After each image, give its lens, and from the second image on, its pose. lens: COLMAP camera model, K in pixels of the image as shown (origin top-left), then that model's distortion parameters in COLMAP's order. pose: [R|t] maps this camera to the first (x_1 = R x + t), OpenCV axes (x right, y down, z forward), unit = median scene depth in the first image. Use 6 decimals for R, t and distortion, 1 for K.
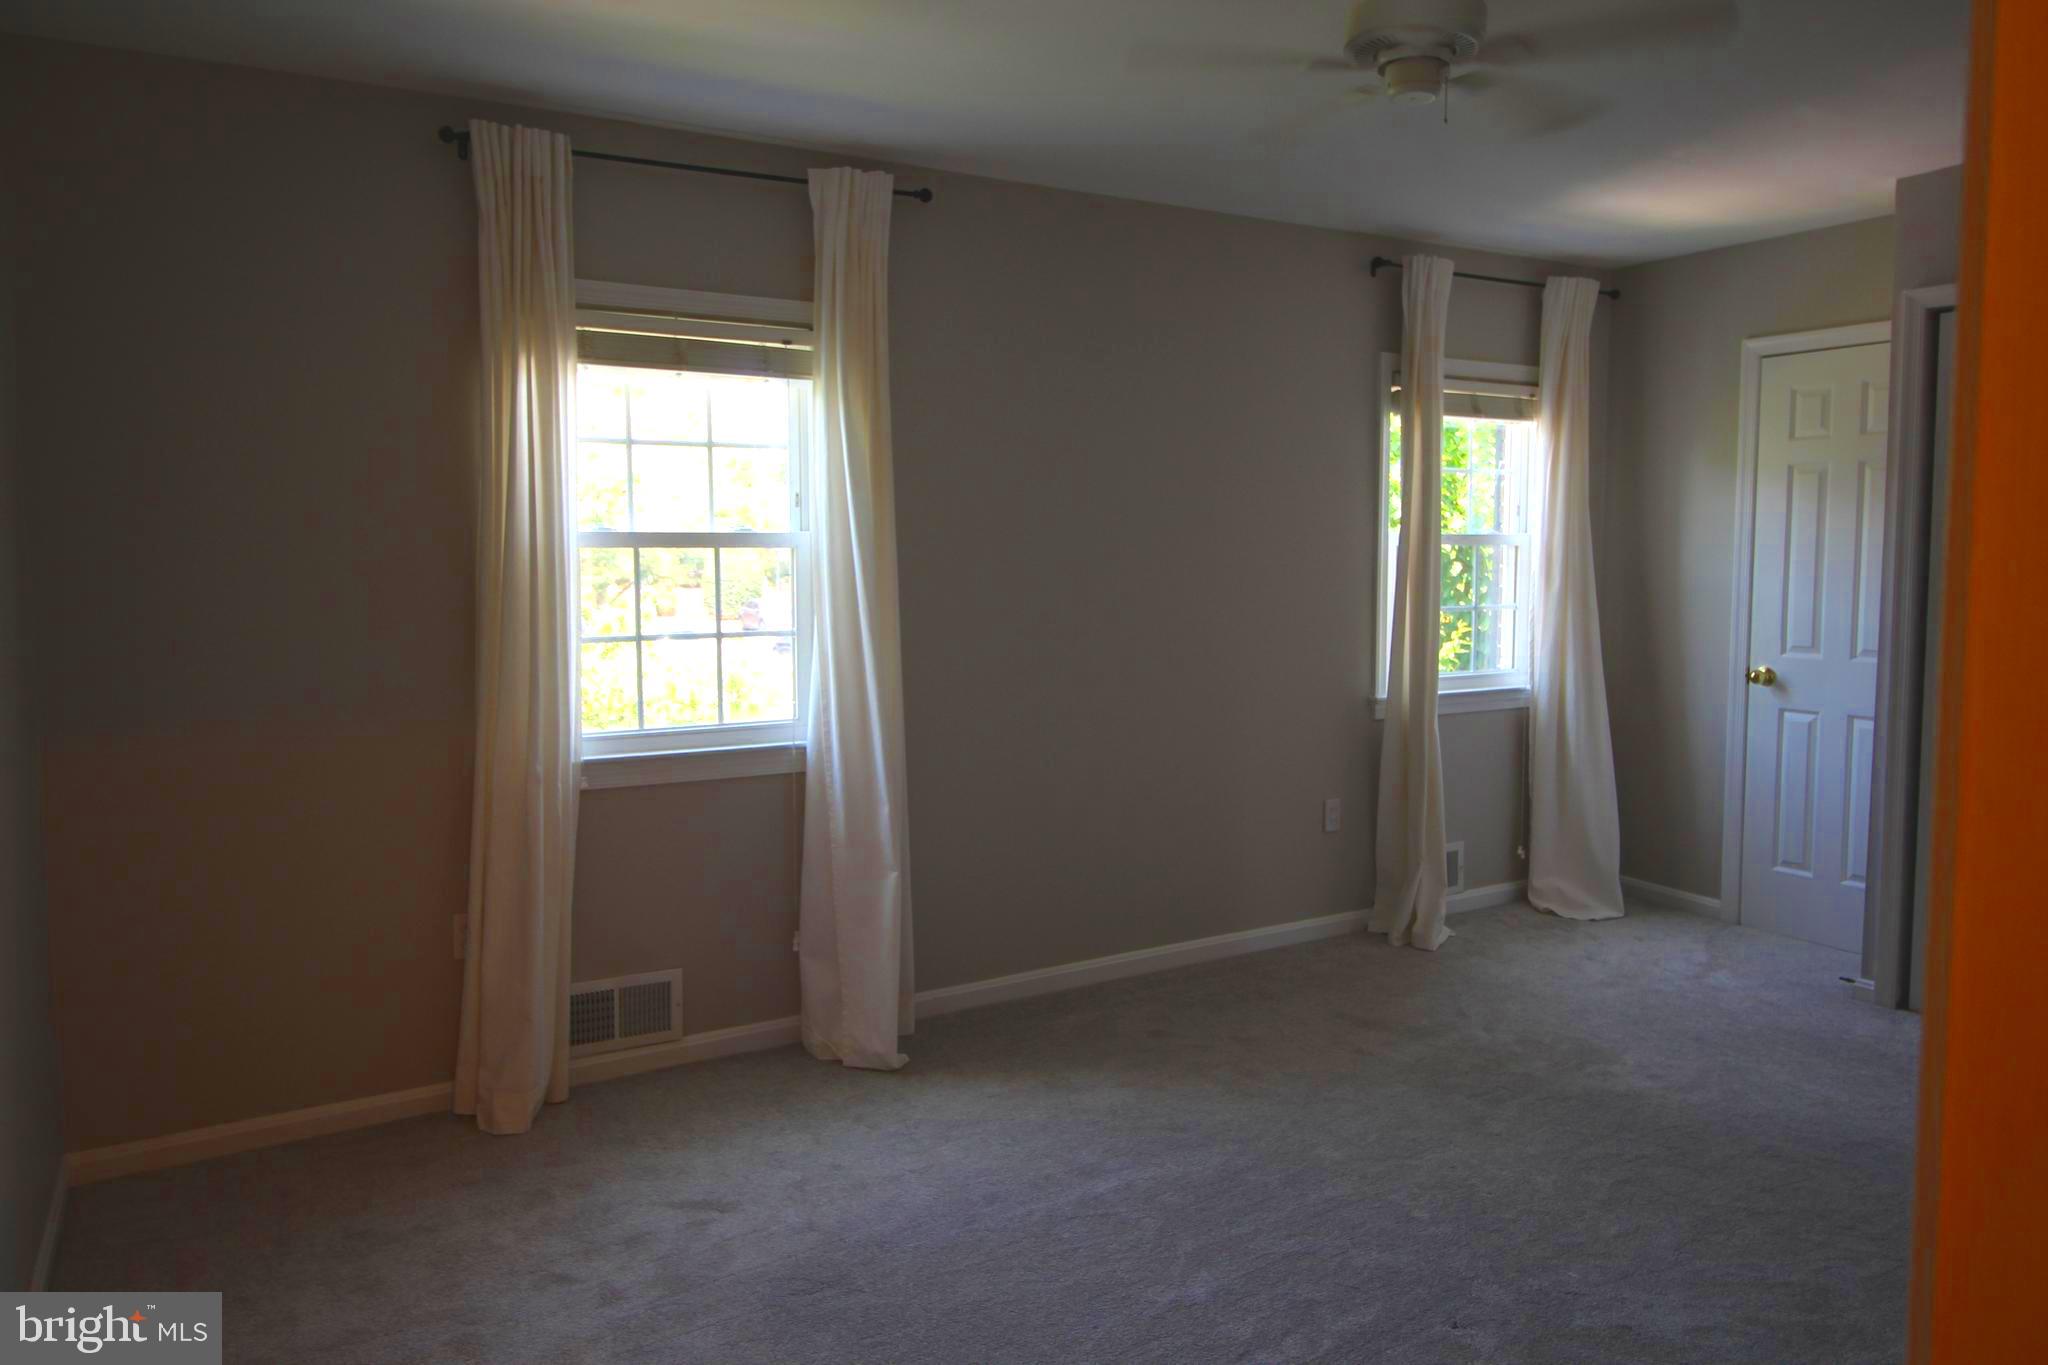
lens RADIAL K [[1396.5, 0, 1030.1], [0, 1396.5, 662.4], [0, 0, 1]] dist [0.006657, -0.003097]
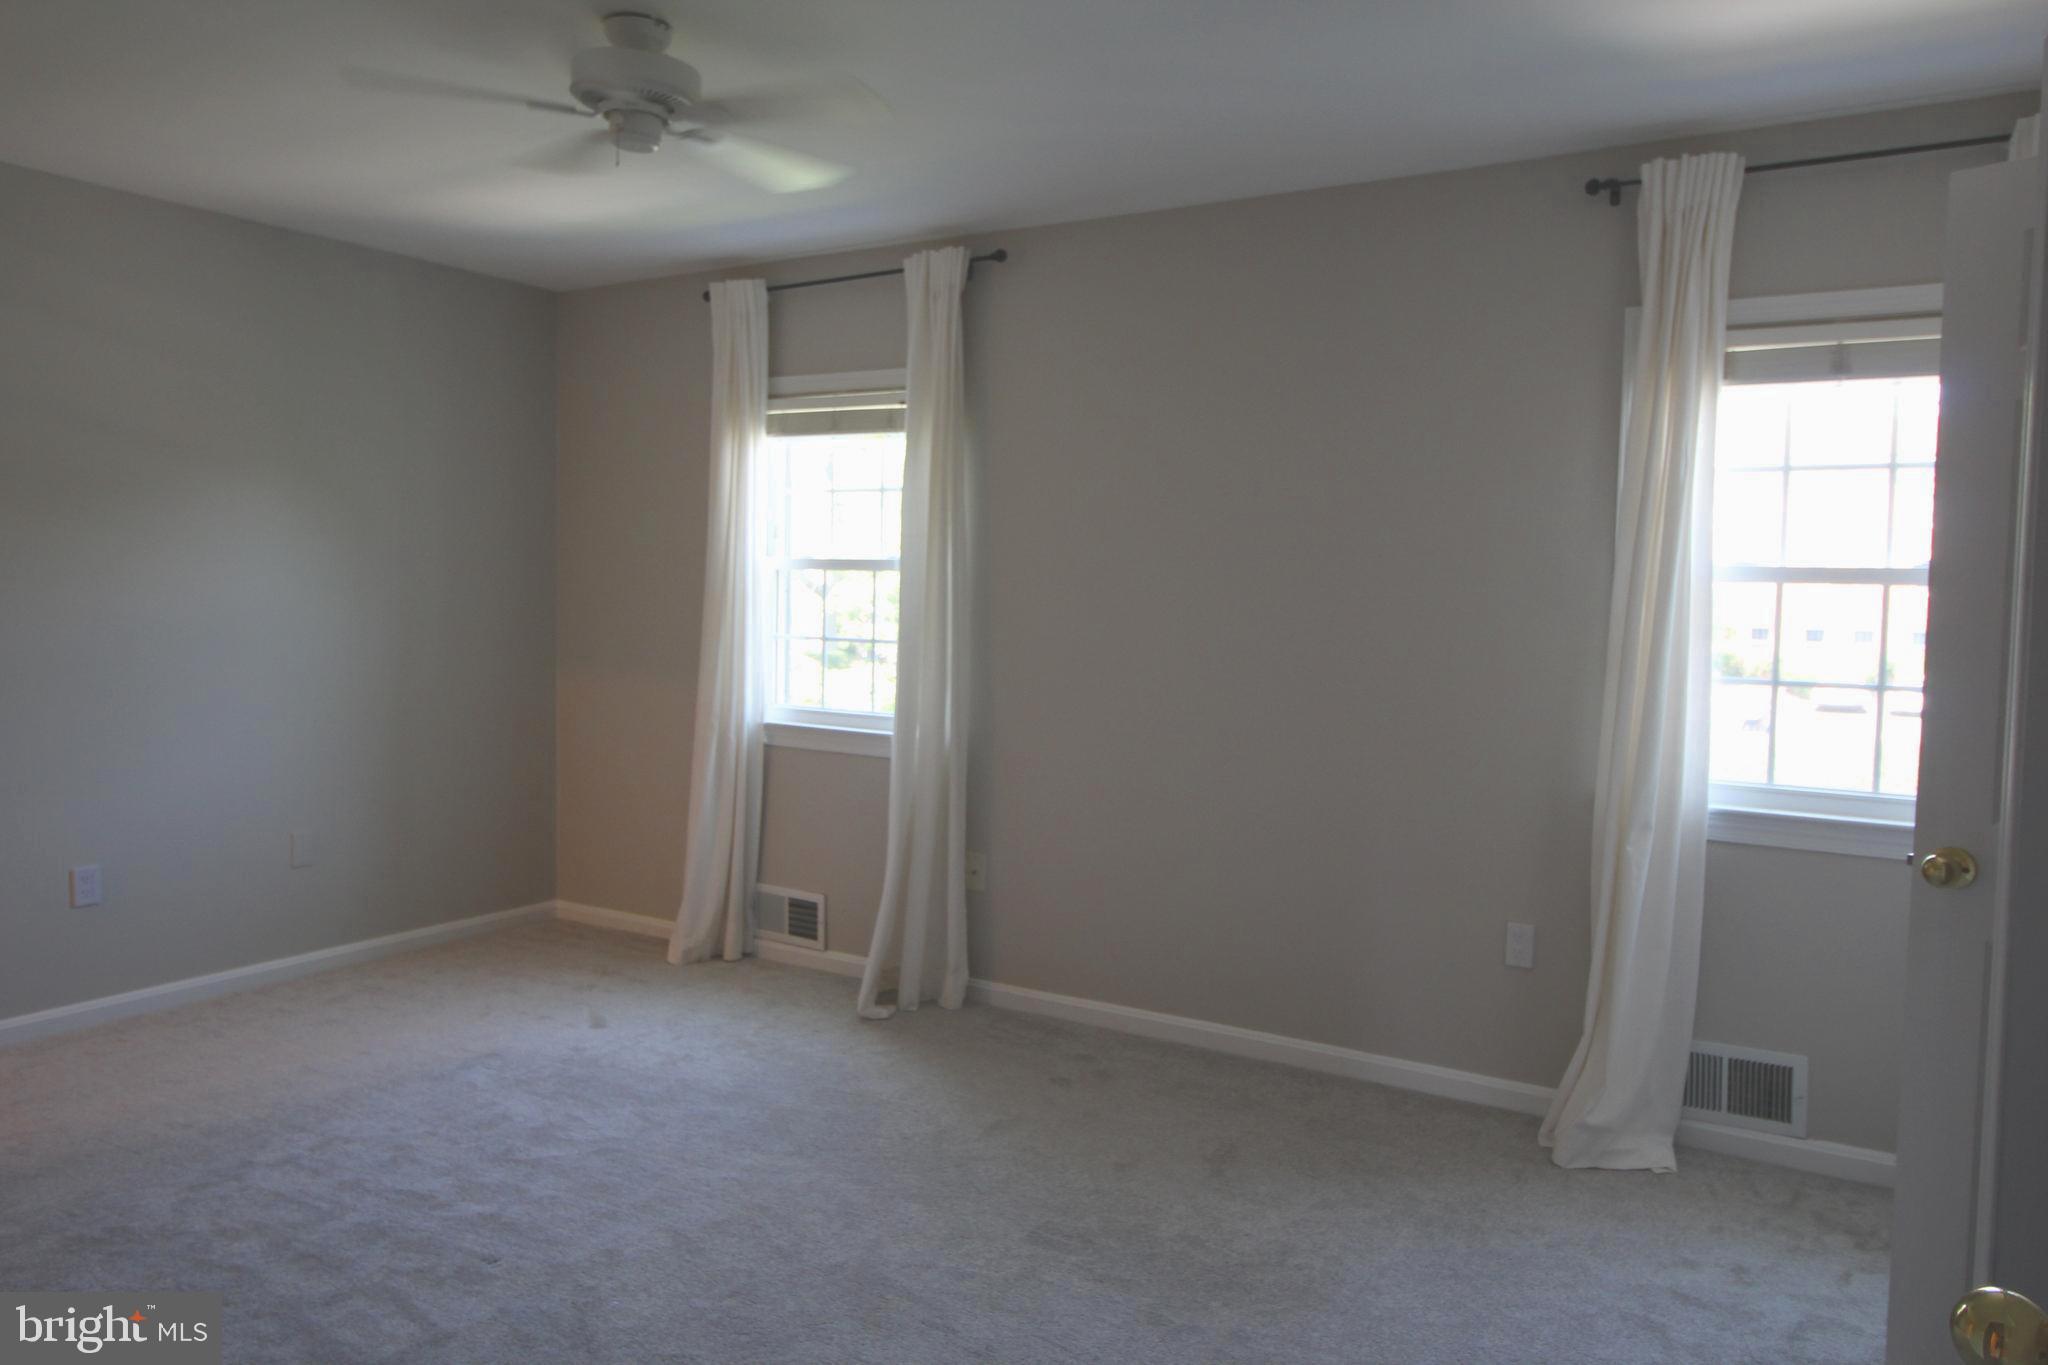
lens RADIAL K [[1343.7, 0, 1024.6], [0, 1343.7, 653.9], [0, 0, 1]] dist [-0.001360, -0.001624]
pose [[0.479976, 0.061249, -0.875141, 0.820975], [-0.086892, 0.995974, 0.022049, -0.043198], [0.872968, 0.065460, 0.483365, 0.489043]]
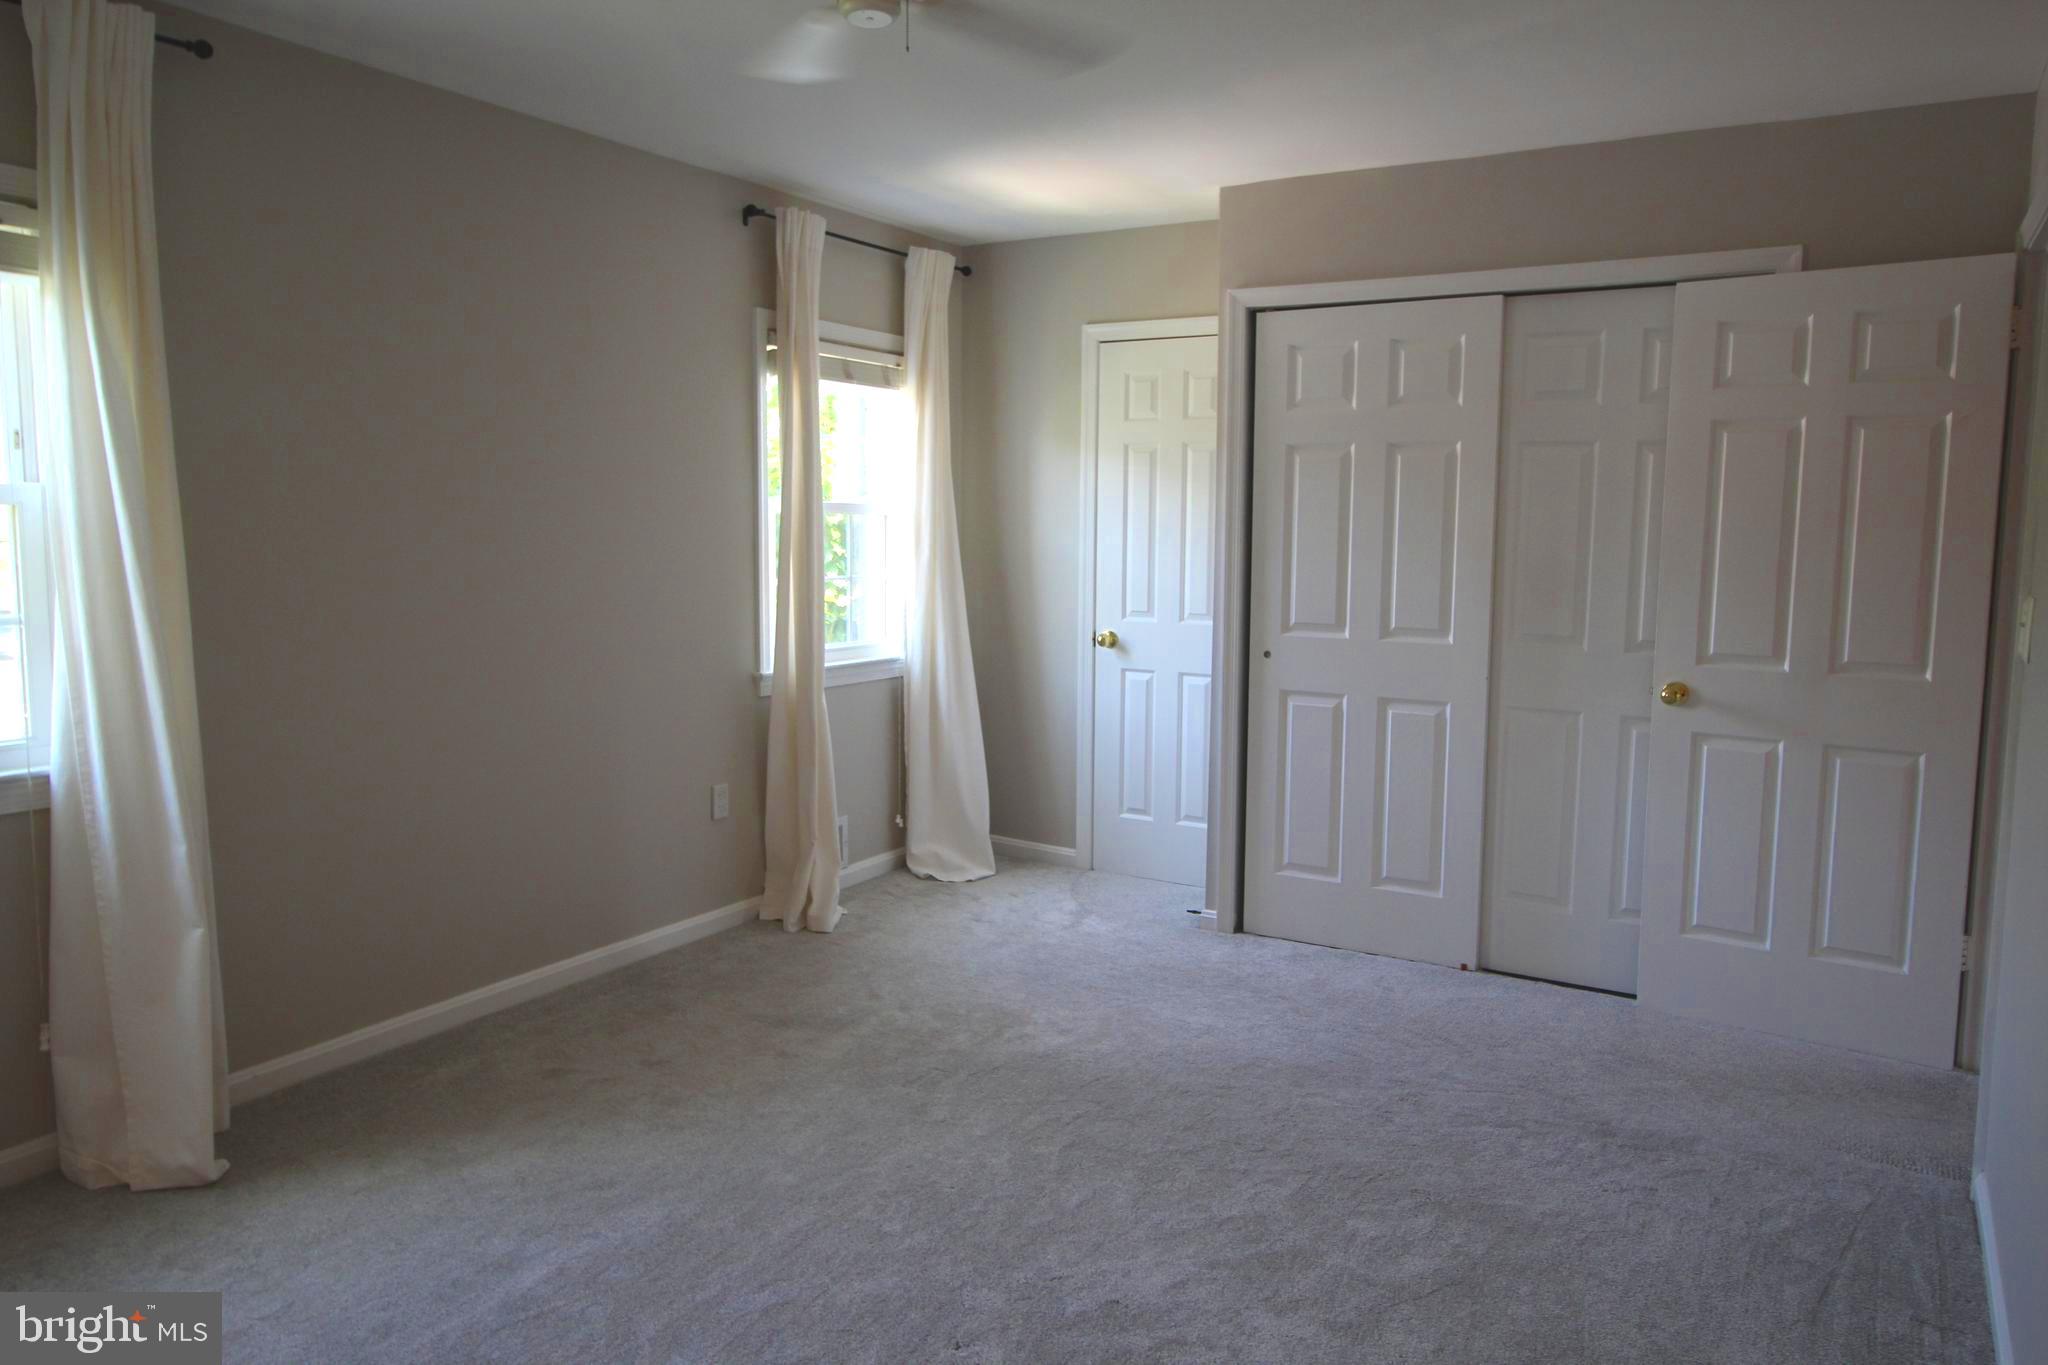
lens RADIAL K [[1396.5, 0, 1030.1], [0, 1396.5, 662.4], [0, 0, 1]] dist [0.006657, -0.003097]
pose [[0.879397, -0.037199, 0.474634, -0.049086], [0.026189, 0.999213, 0.029788, -0.007110], [-0.475368, -0.013765, 0.879679, 0.092757]]
